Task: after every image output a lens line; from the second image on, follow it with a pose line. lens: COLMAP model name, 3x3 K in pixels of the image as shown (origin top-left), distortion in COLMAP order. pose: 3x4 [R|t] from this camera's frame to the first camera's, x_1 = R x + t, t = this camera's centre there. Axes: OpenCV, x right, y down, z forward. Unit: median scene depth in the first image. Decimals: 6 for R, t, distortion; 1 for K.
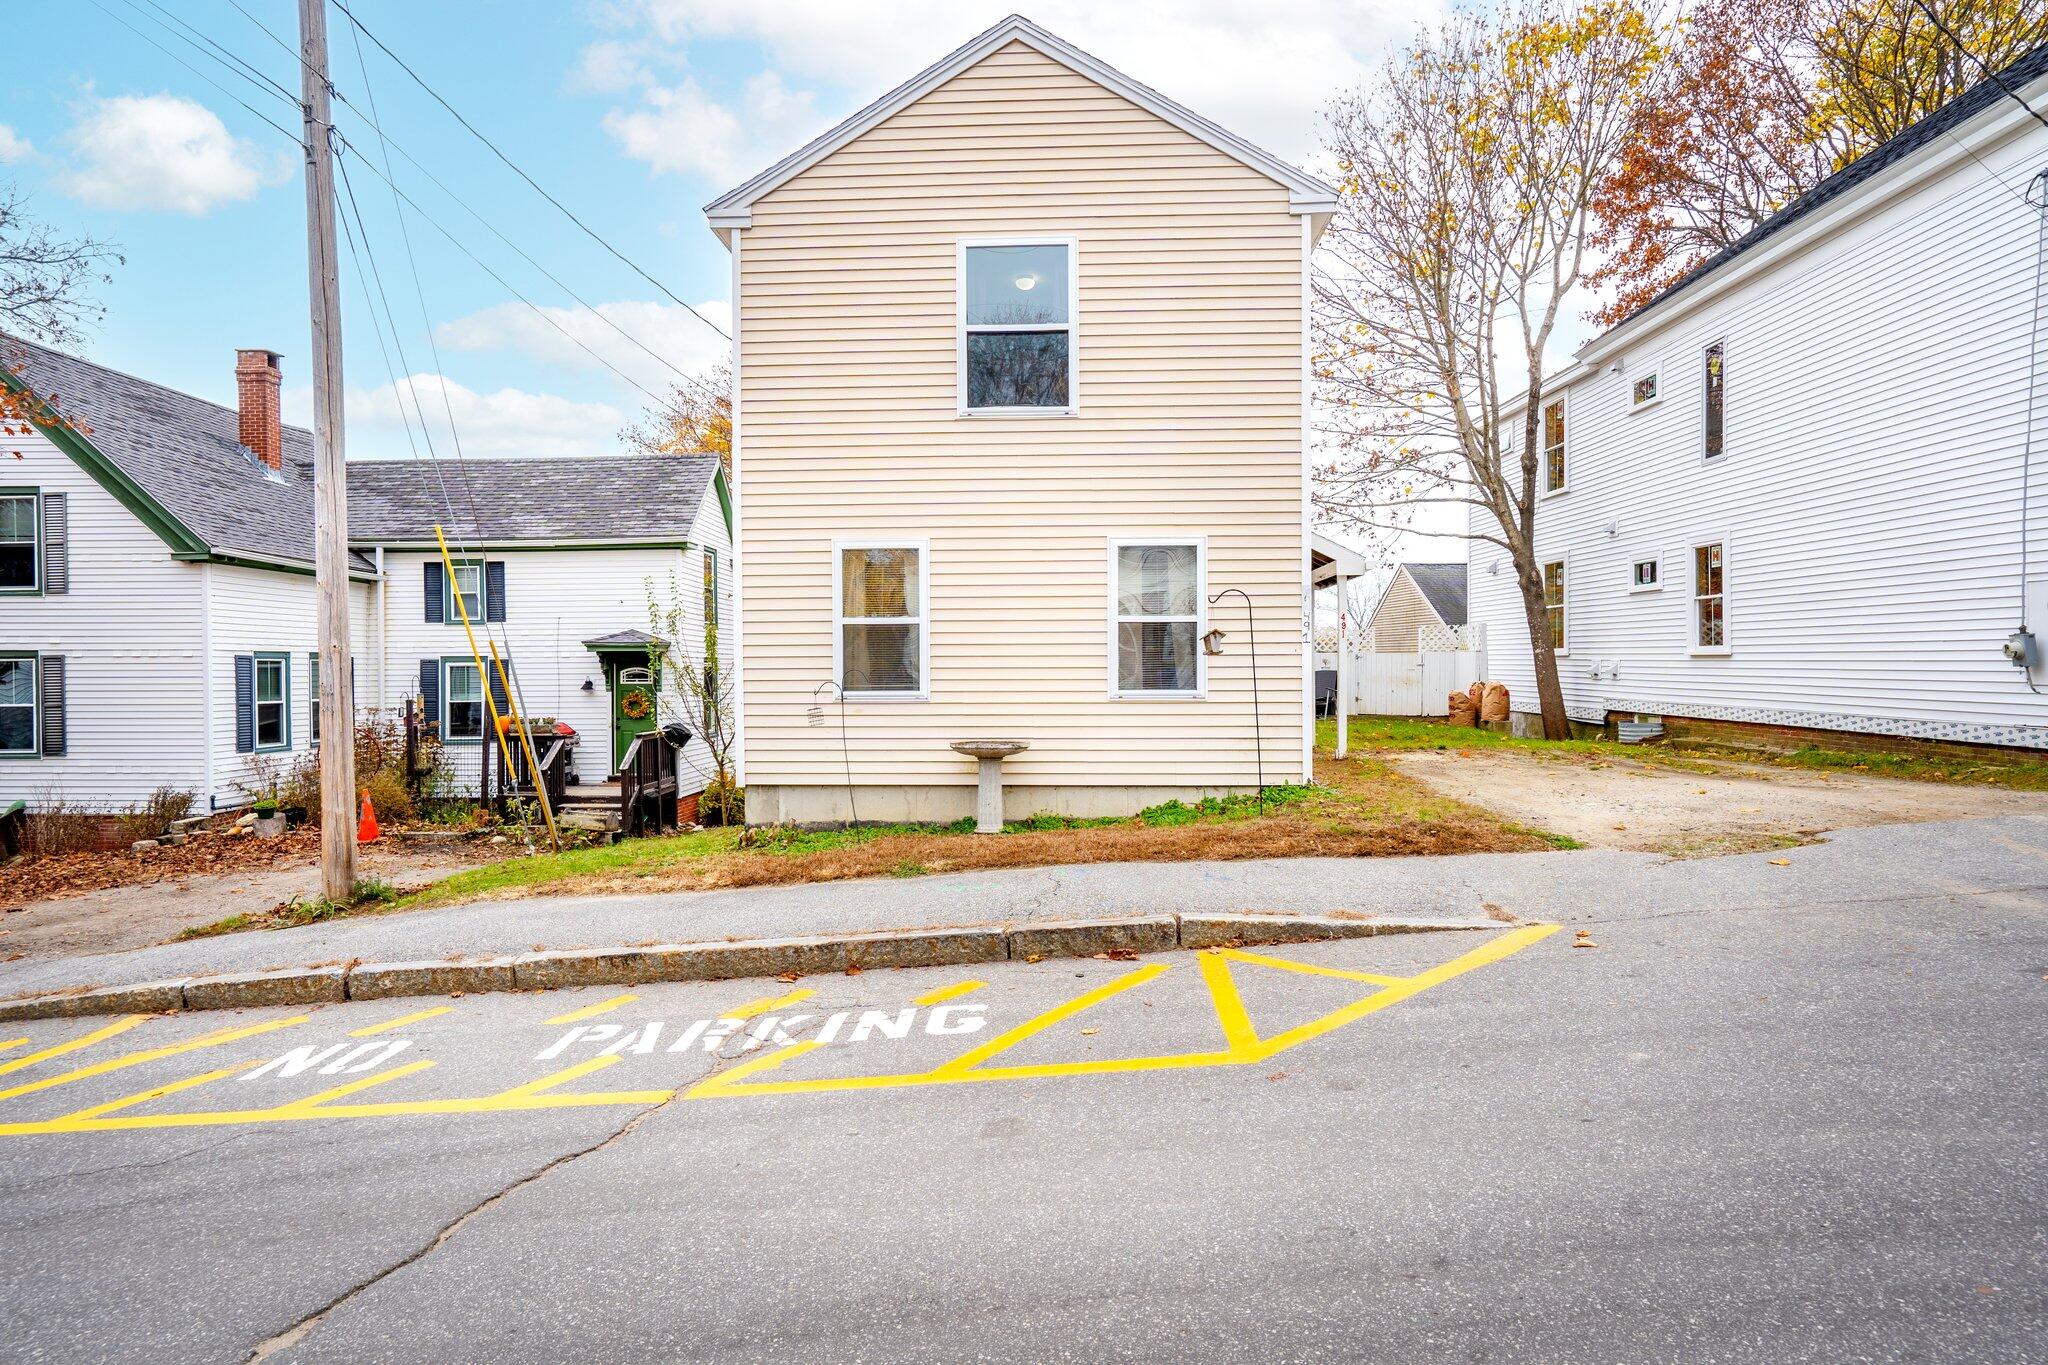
lens RADIAL K [[1185.2, 0, 1024.0], [0, 1185.2, 682.5], [0, 0, 1]] dist [-0.041967, 0.043084]
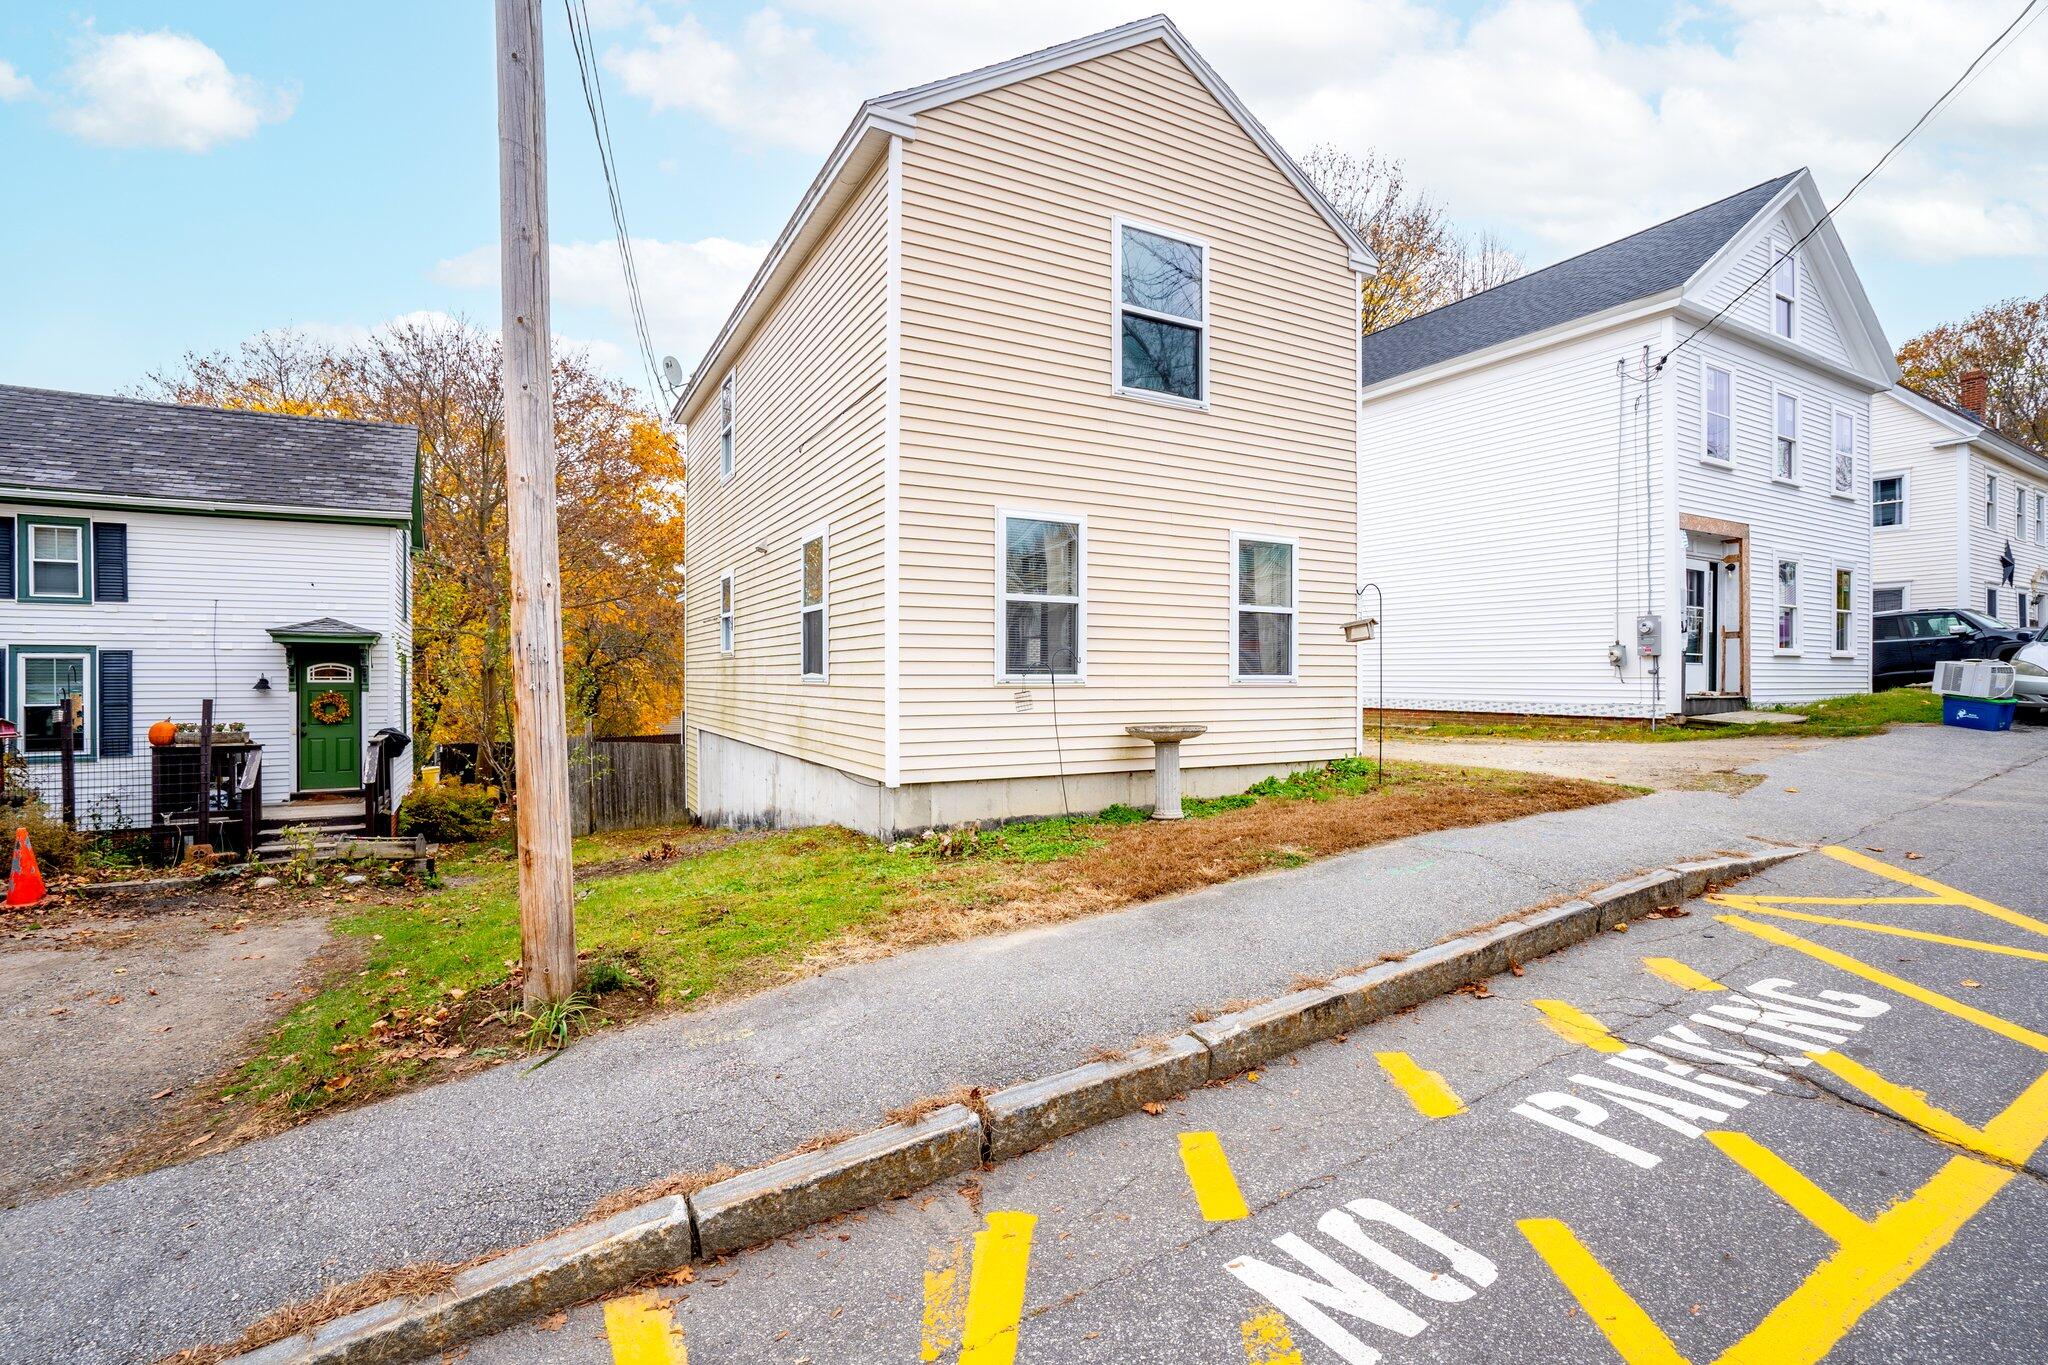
lens RADIAL K [[943.3, 0, 1024.0], [0, 943.3, 682.5], [0, 0, 1]] dist [-0.054128, 0.020100]
pose [[0.853009, 0.003225, 0.521886, -0.524172], [0.003785, 0.999916, -0.012366, 0.022866], [-0.521883, 0.012523, 0.852925, 0.382587]]
